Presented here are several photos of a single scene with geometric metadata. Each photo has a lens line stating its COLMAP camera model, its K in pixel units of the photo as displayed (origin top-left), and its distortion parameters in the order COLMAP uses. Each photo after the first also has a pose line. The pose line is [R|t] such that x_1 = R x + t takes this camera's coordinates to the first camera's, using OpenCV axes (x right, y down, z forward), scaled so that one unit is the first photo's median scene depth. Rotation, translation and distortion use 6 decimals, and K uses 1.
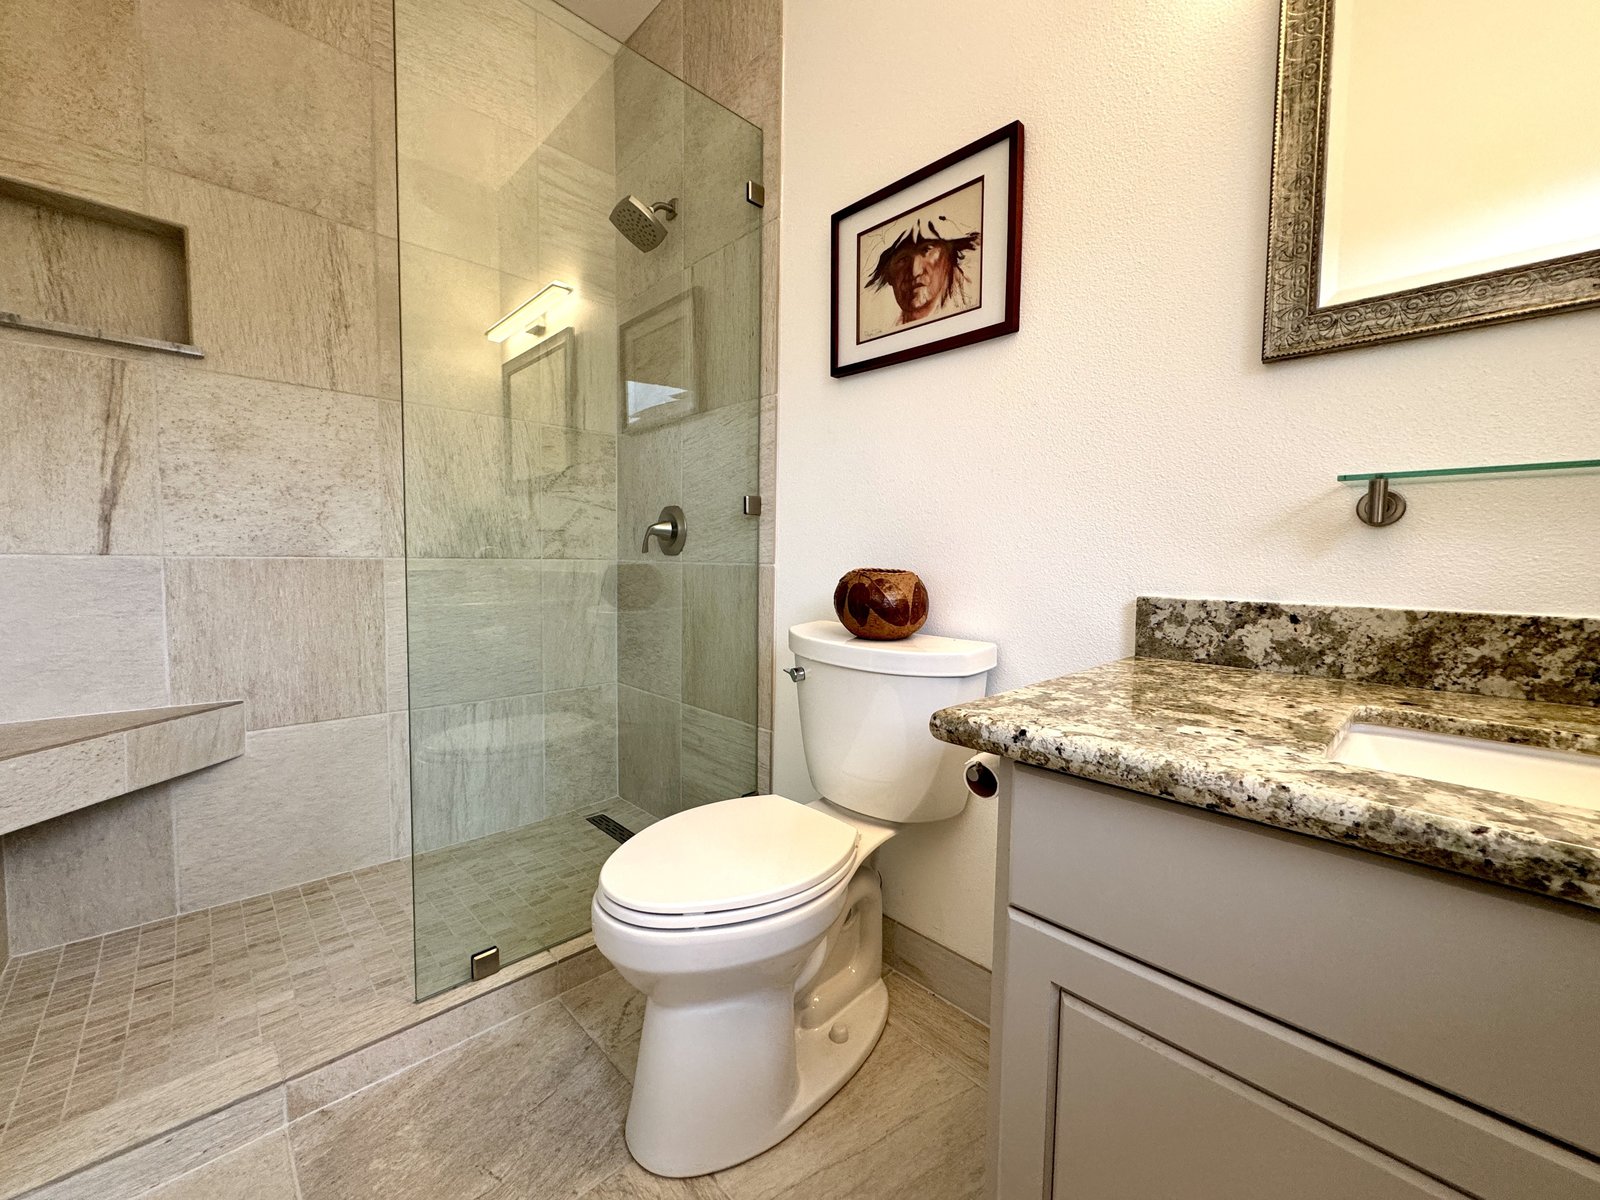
lens RADIAL K [[642.7, 0, 814.2], [0, 642.7, 594.8], [0, 0, 1]] dist [-0.000423, 0.000267]
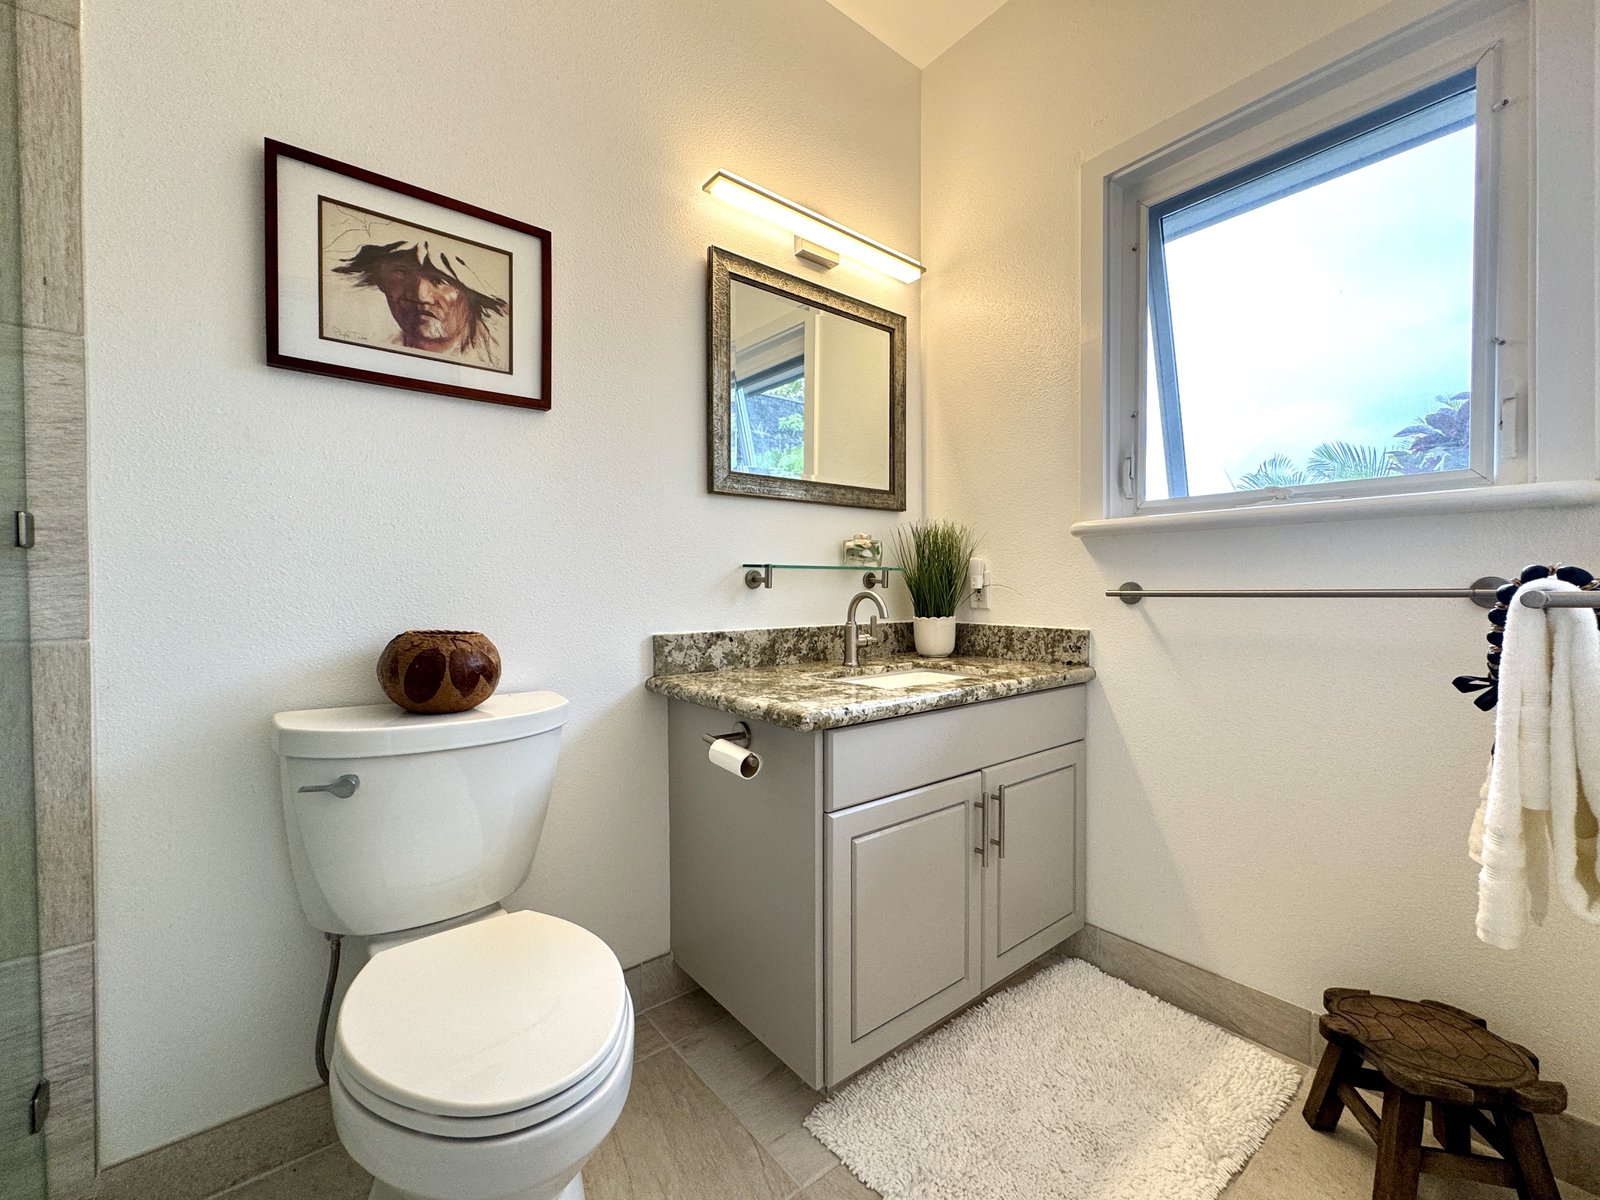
lens RADIAL K [[642.7, 0, 813.3], [0, 642.7, 594.3], [0, 0, 1]] dist [-0.000423, 0.000267]
pose [[0.099365, -0.023263, 0.994779, -0.925748], [0.061349, 0.997968, 0.017210, -0.095408], [-0.993158, 0.059318, 0.100590, 0.531167]]
